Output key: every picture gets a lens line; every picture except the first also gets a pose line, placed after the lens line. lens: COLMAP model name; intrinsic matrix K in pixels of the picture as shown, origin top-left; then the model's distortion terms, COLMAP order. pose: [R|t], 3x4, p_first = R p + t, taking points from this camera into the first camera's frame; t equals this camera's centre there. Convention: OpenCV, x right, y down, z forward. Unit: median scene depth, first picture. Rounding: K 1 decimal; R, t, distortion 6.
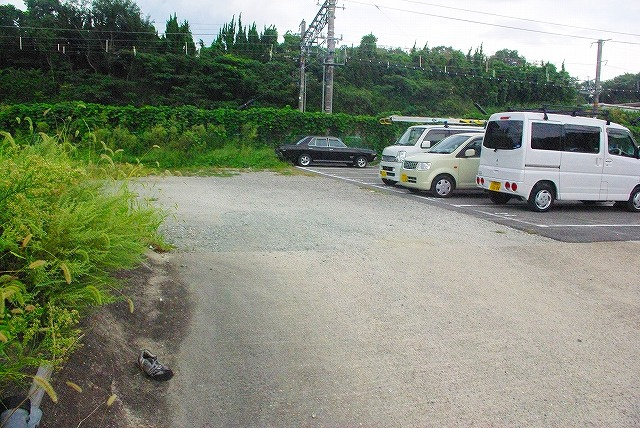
lens RADIAL K [[503.0, 0, 313.4], [0, 503.0, 212.7], [0, 0, 1]] dist [-0.098603, 0.050978]
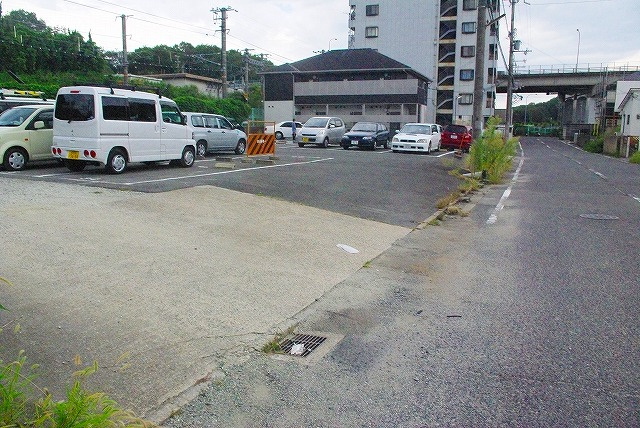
lens RADIAL K [[503.0, 0, 317.8], [0, 503.0, 215.8], [0, 0, 1]] dist [-0.098603, 0.050978]
pose [[0.630621, -0.152021, 0.761057, -0.059374], [0.099793, 0.988371, 0.114737, 0.003631], [-0.769649, 0.003592, 0.638458, -0.043103]]
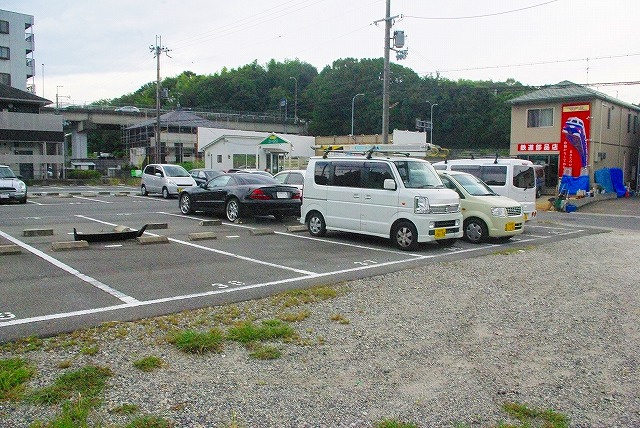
lens RADIAL K [[503.0, 0, 324.6], [0, 503.0, 219.5], [0, 0, 1]] dist [-0.098603, 0.050978]
pose [[-0.472957, -0.125620, 0.872084, -0.217081], [0.080538, 0.979477, 0.184767, -0.139928], [-0.877397, 0.157623, -0.453133, 0.872991]]
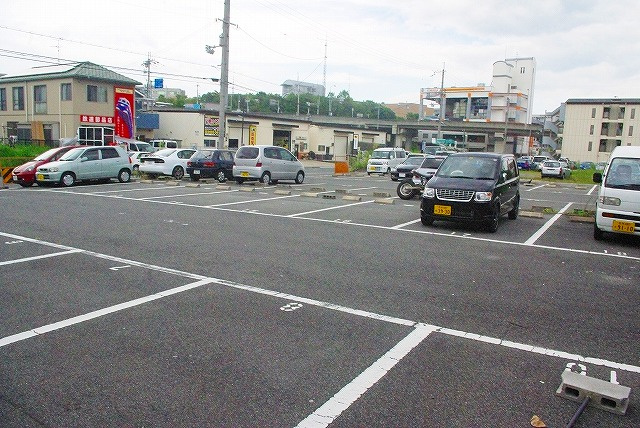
lens RADIAL K [[503.0, 0, 317.0], [0, 503.0, 220.4], [0, 0, 1]] dist [-0.098603, 0.050978]
pose [[-0.731205, 0.039494, -0.681013, 1.397874], [-0.145531, 0.966308, 0.212297, -0.161884], [0.666453, 0.254341, -0.700822, 1.391735]]
